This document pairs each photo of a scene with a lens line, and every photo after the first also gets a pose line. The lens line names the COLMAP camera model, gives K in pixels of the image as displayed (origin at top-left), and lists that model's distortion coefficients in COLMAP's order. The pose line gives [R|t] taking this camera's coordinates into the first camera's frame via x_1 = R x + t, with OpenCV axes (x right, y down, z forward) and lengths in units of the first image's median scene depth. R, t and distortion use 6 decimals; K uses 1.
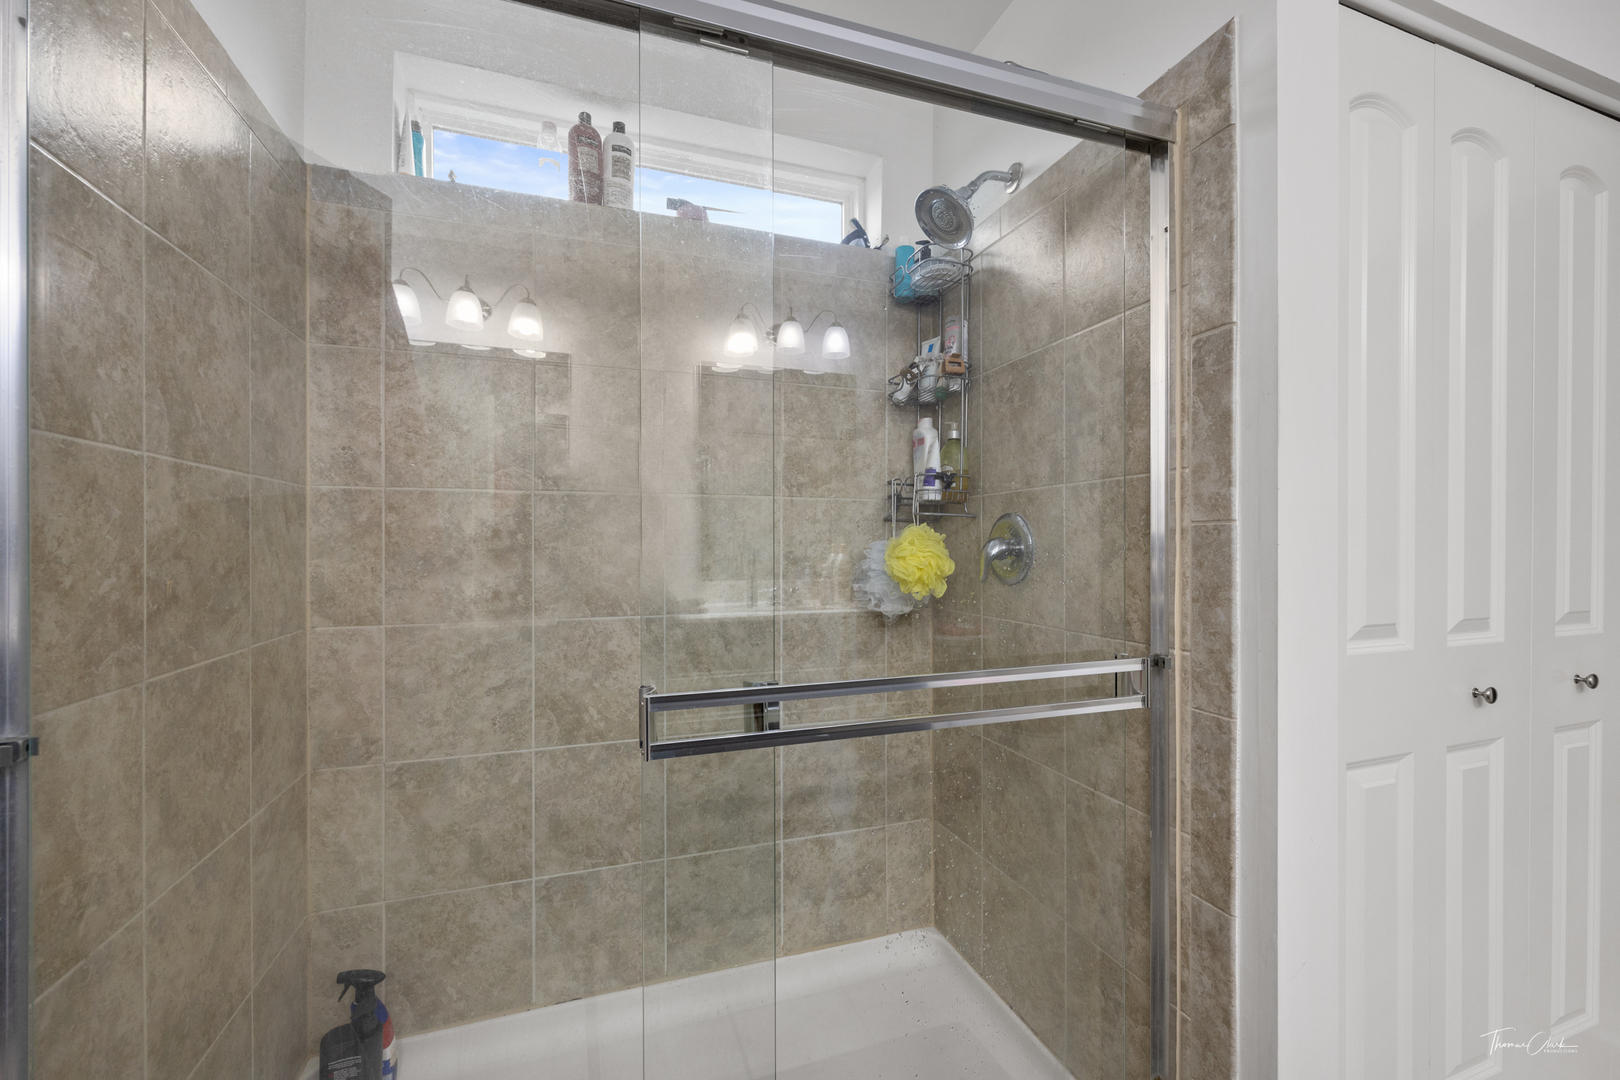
lens RADIAL K [[666.6, 0, 809.6], [0, 666.6, 536.8], [0, 0, 1]] dist [-0.004834, -0.000359]
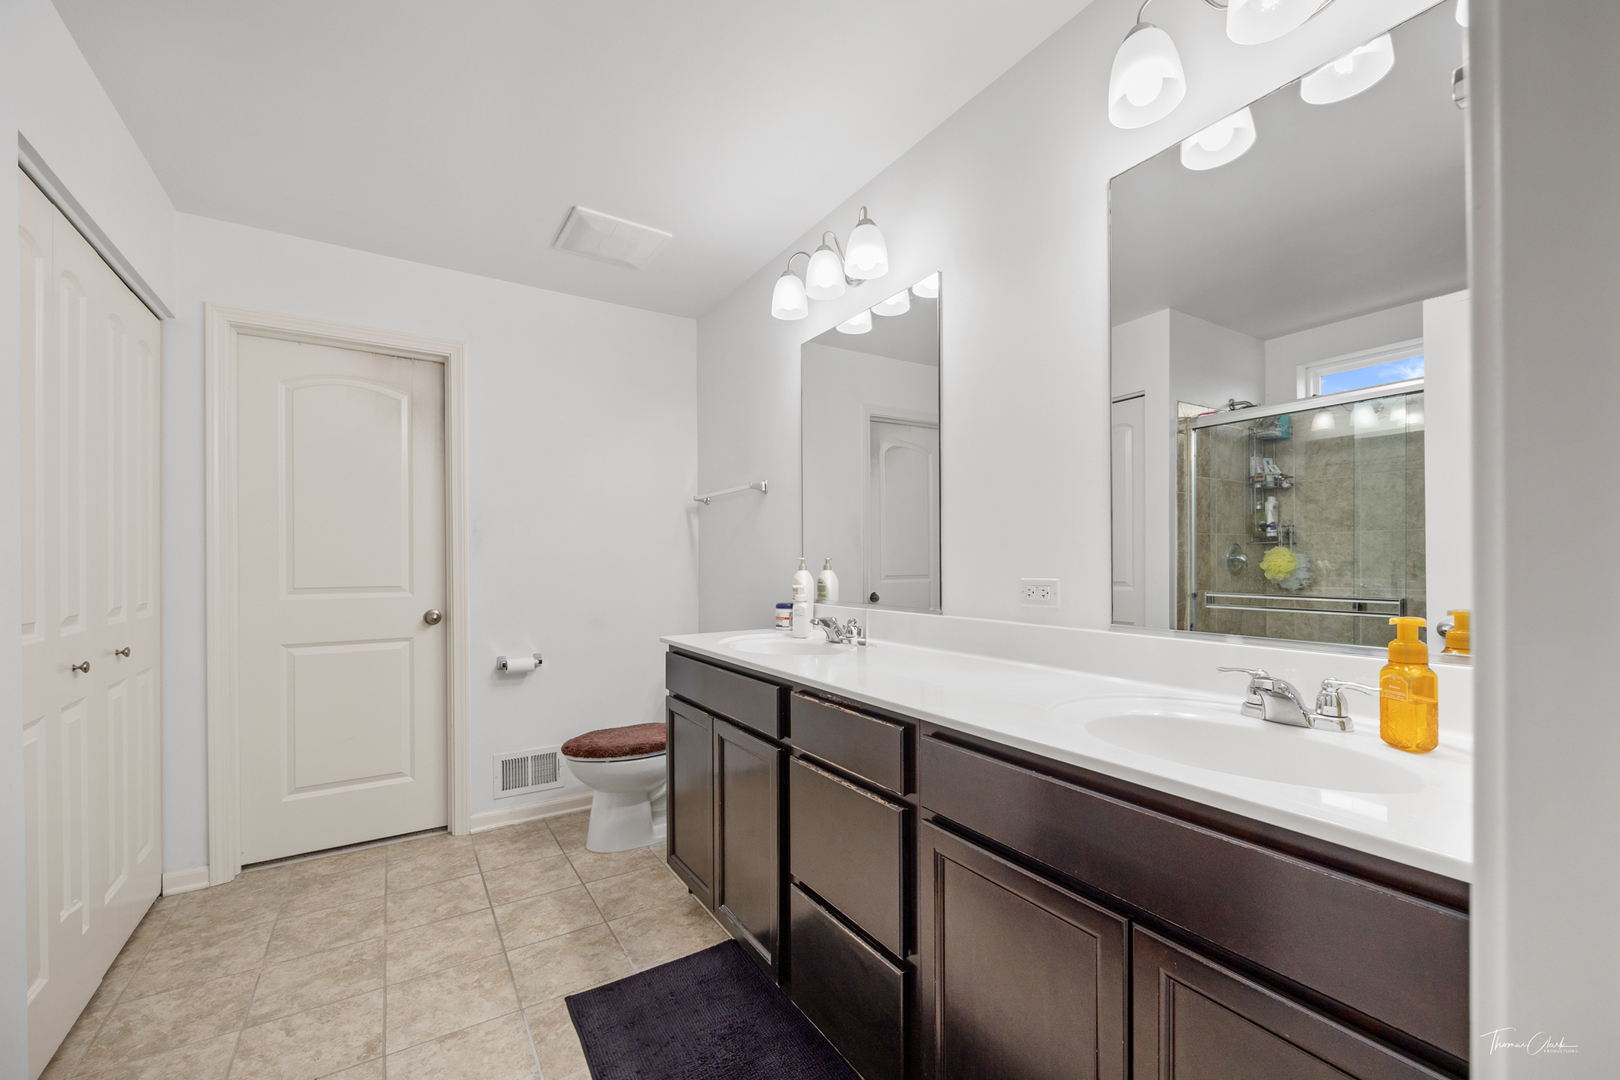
lens RADIAL K [[666.6, 0, 812.5], [0, 666.6, 543.3], [0, 0, 1]] dist [-0.004834, -0.000359]
pose [[-0.220832, 0.012920, 0.975226, -0.709594], [0.017282, 0.999807, -0.009332, 0.008882], [-0.975159, 0.014793, -0.221012, -0.227151]]
